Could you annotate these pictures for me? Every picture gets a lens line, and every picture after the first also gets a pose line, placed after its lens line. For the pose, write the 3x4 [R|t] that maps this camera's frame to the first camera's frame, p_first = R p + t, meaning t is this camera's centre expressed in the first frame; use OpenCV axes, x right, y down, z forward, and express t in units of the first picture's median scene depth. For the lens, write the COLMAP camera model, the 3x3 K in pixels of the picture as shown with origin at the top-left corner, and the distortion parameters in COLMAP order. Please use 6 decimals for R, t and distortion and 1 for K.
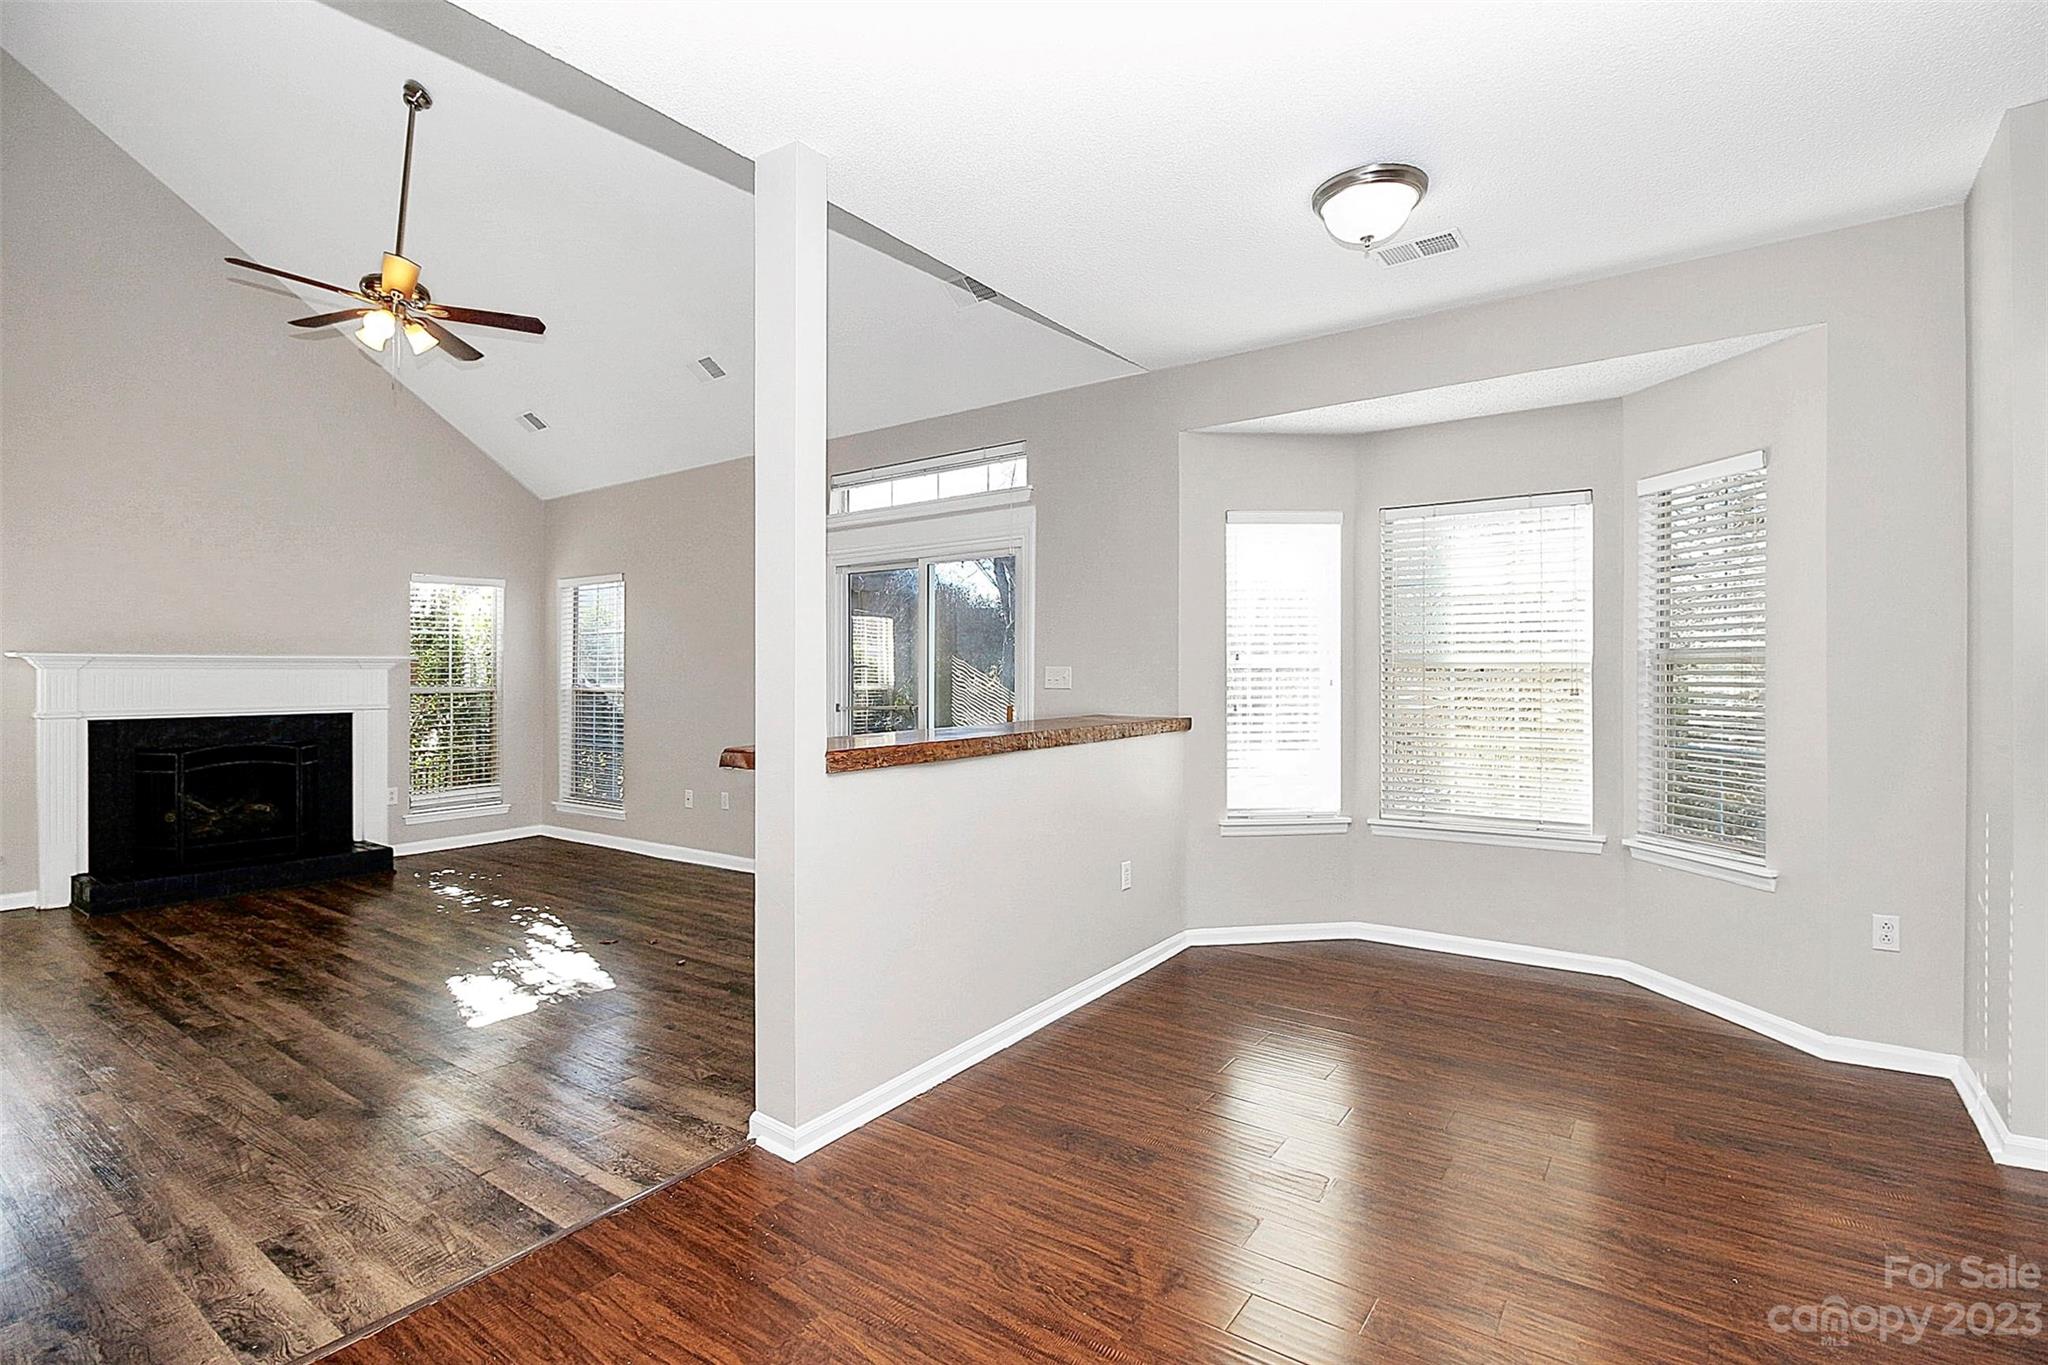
lens RADIAL K [[961.3, 0, 1023.4], [0, 961.3, 672.0], [0, 0, 1]] dist [-0.000868, -0.012334]
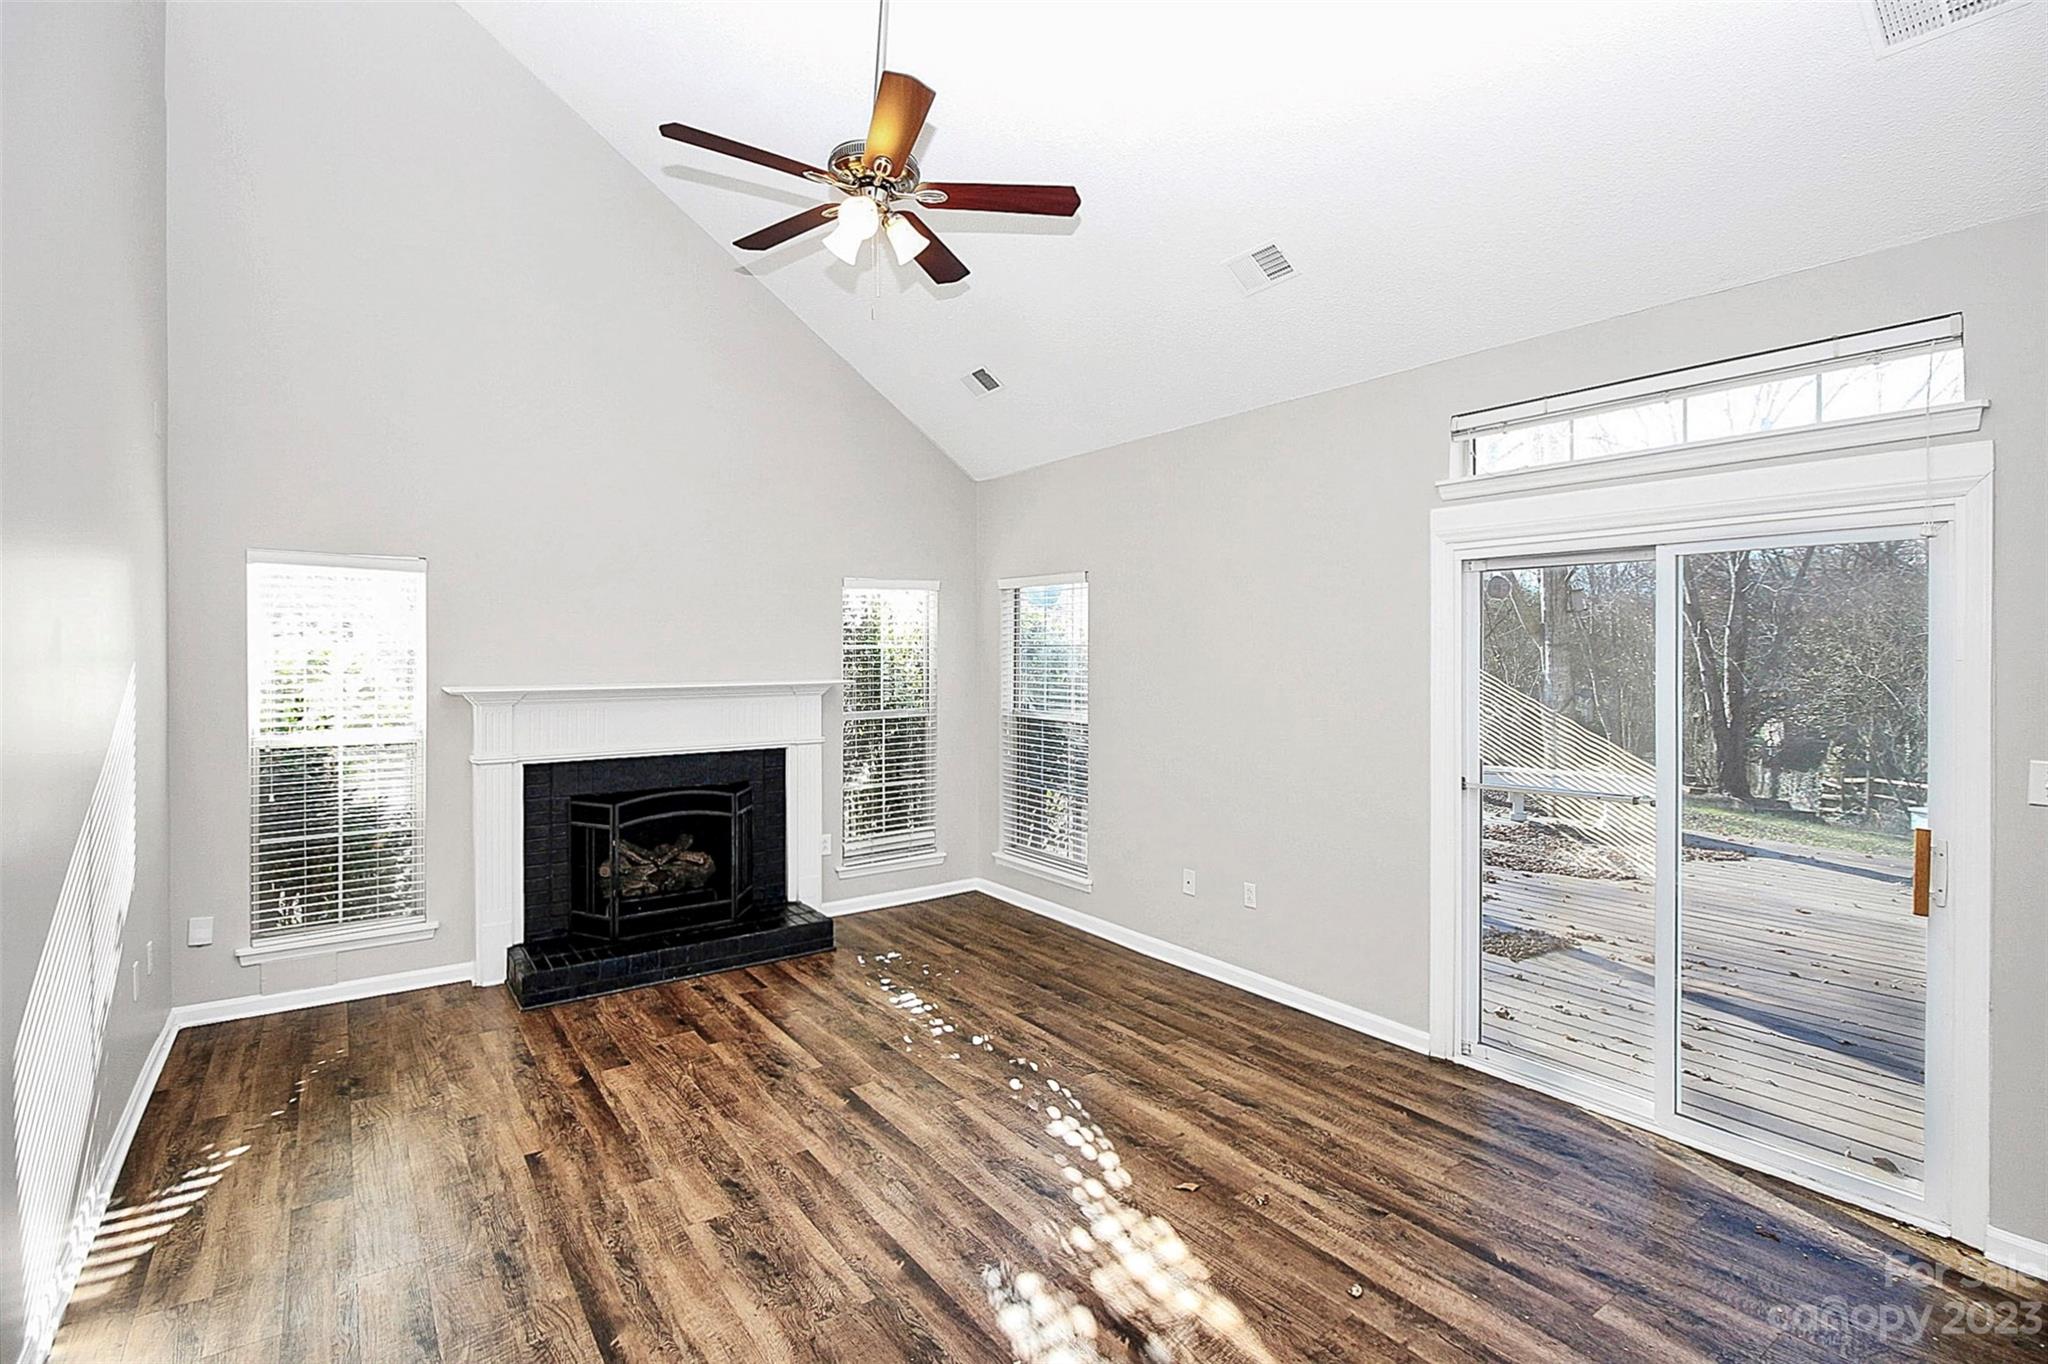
lens RADIAL K [[961.3, 0, 1023.4], [0, 961.3, 671.5], [0, 0, 1]] dist [-0.000868, -0.012334]
pose [[0.947640, 0.012495, -0.319097, -0.275696], [-0.005148, 0.999702, 0.023858, -0.052233], [0.319300, -0.020966, 0.947422, 0.316832]]
